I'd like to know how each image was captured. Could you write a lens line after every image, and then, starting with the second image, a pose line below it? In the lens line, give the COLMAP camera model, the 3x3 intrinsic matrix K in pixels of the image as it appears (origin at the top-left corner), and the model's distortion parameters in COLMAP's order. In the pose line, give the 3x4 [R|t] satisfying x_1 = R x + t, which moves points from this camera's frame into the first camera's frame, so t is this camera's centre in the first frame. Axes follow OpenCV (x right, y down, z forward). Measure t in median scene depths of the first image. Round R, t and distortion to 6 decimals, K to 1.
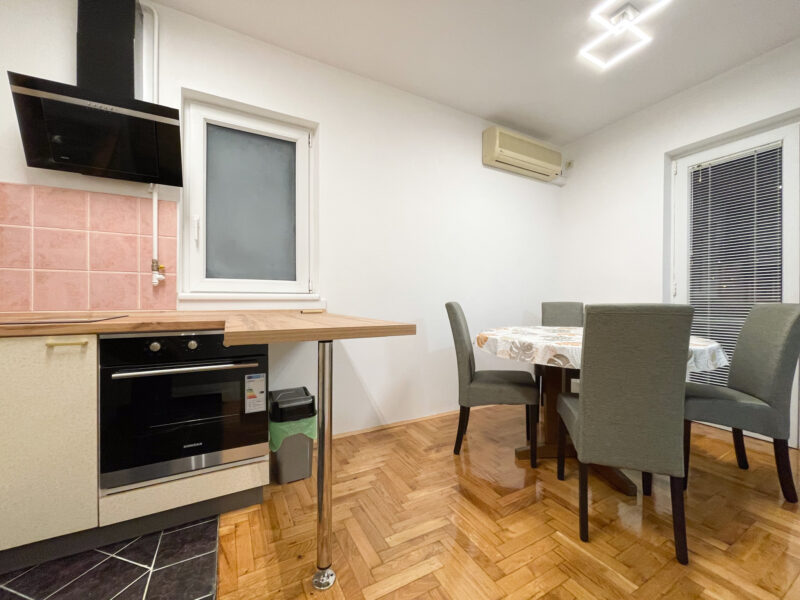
lens RADIAL K [[339.5, 0, 404.9], [0, 339.5, 298.8], [0, 0, 1]] dist [-0.002657, -0.000446]
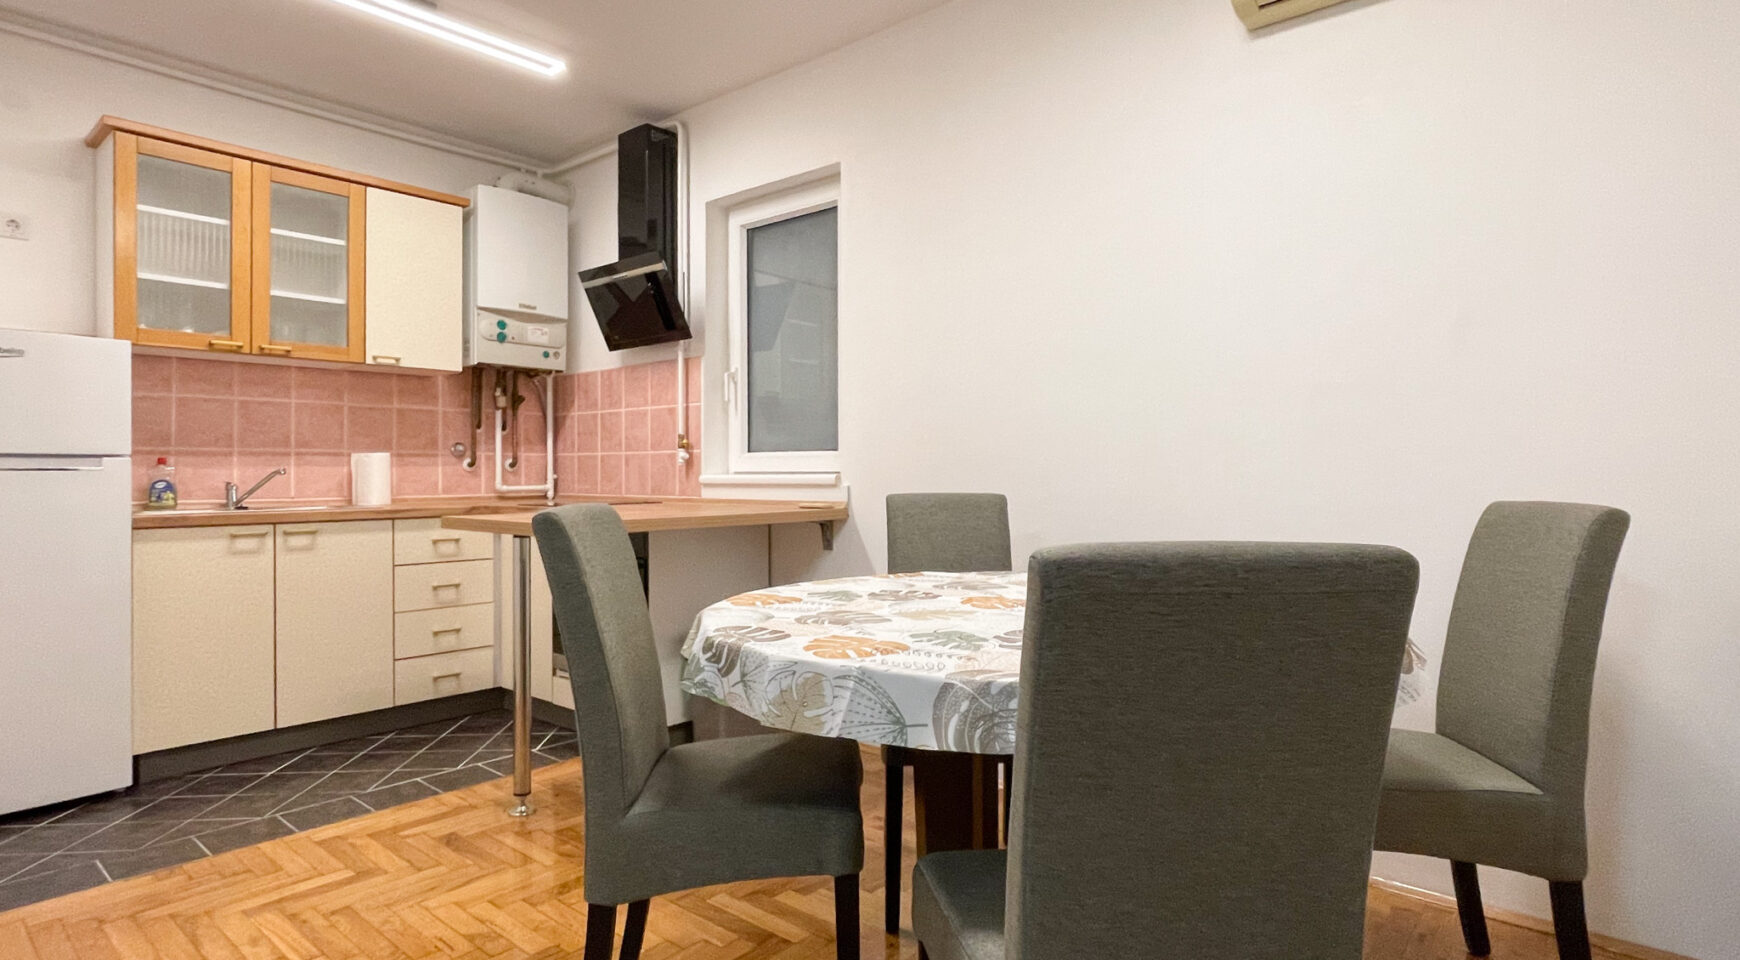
lens RADIAL K [[925.5, 0, 838.0], [0, 925.5, 467.0], [0, 0, 1]] dist [-0.025094, 0.000679]
pose [[0.310666, -0.009820, -0.950469, 1.476356], [0.006981, 0.999943, -0.008050, -0.017072], [0.950494, -0.004134, 0.310716, 0.683109]]
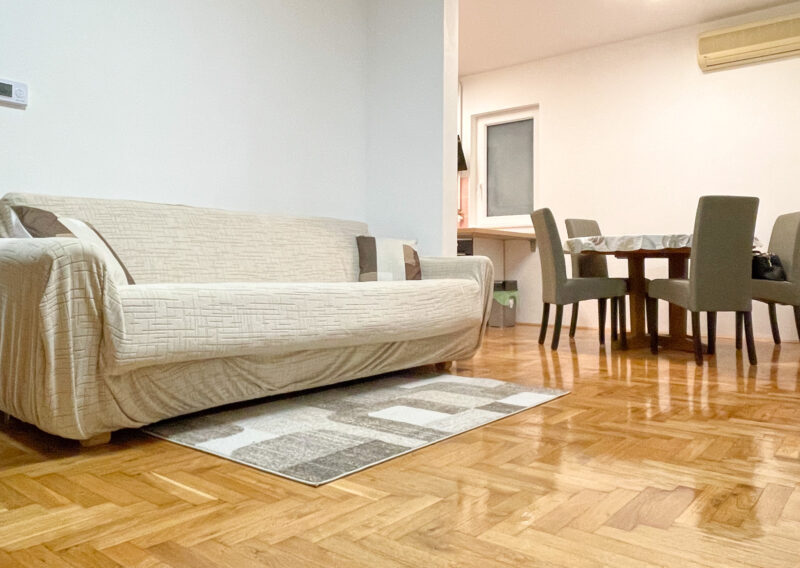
lens RADIAL K [[616.6, 0, 396.7], [0, 616.6, 280.4], [0, 0, 1]] dist [-0.016743, -0.007161]
pose [[0.371452, 0.010870, -0.928389, 2.494734], [0.002646, 0.999915, 0.012766, 0.255744], [0.928448, -0.007198, 0.371392, -0.678982]]
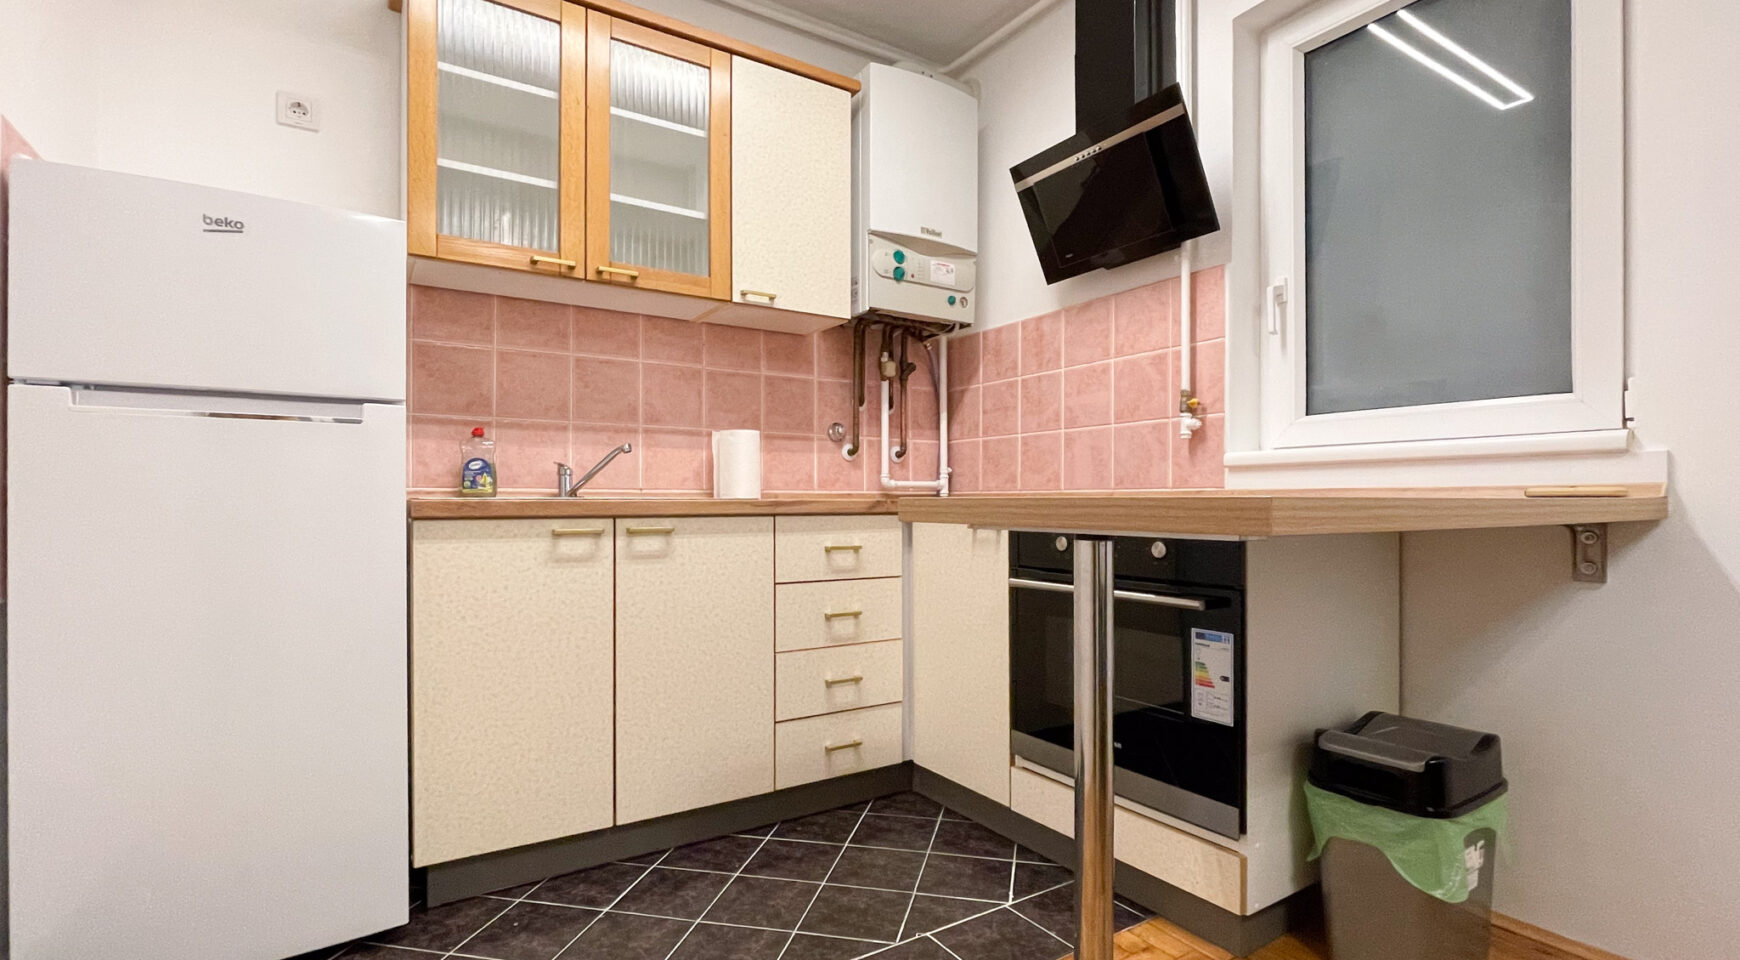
lens RADIAL K [[774.0, 0, 862.3], [0, 774.0, 507.9], [0, 0, 1]] dist [-0.010014, -0.000327]
pose [[0.052734, 0.004308, -0.998599, 0.416044], [0.002505, 0.999987, 0.004447, 0.057713], [0.998605, -0.002736, 0.052723, 0.453913]]
